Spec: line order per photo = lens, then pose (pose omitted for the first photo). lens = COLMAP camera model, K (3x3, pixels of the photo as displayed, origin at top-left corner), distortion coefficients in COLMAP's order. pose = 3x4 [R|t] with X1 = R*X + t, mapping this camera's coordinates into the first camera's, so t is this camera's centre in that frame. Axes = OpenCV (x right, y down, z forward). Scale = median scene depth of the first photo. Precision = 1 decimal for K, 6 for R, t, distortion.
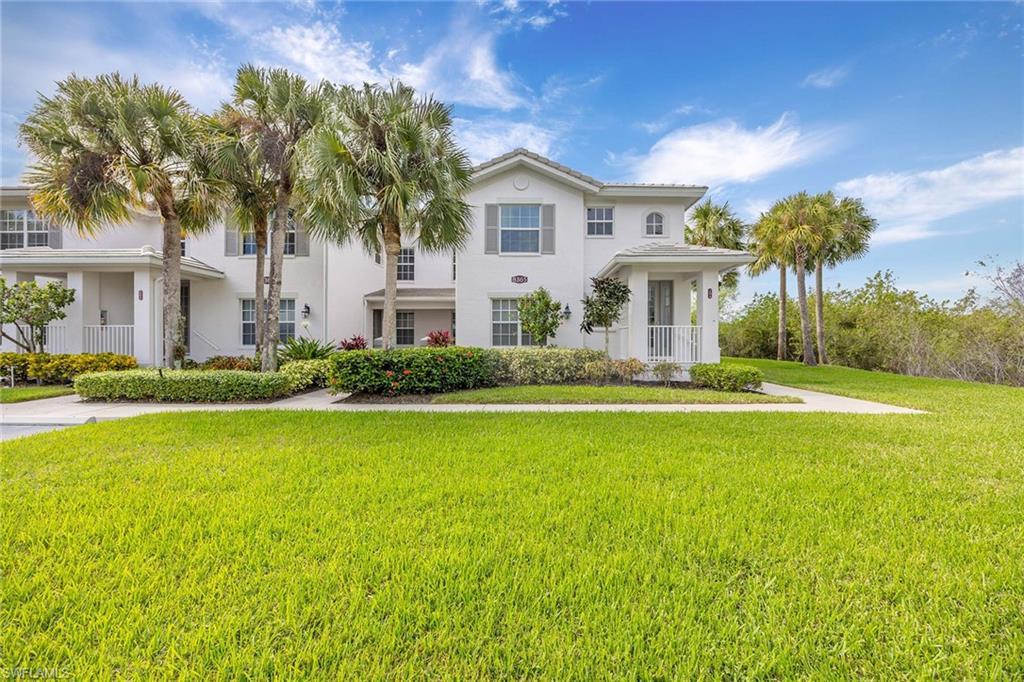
lens RADIAL K [[390.6, 0, 510.6], [0, 390.6, 341.4], [0, 0, 1]] dist [-0.005267, 0.001793]
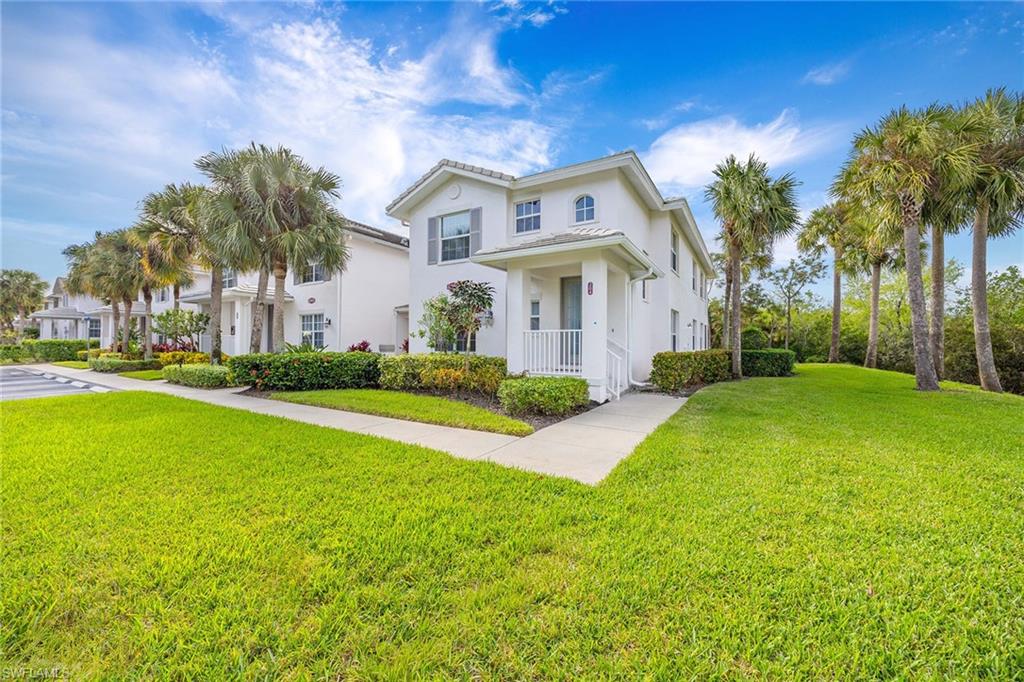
lens RADIAL K [[390.6, 0, 510.7], [0, 390.6, 341.0], [0, 0, 1]] dist [-0.005267, 0.001793]
pose [[0.861622, -0.002942, -0.507543, 0.670066], [-0.000510, 0.999978, -0.006663, -0.009167], [0.507551, 0.005999, 0.861601, 0.196887]]
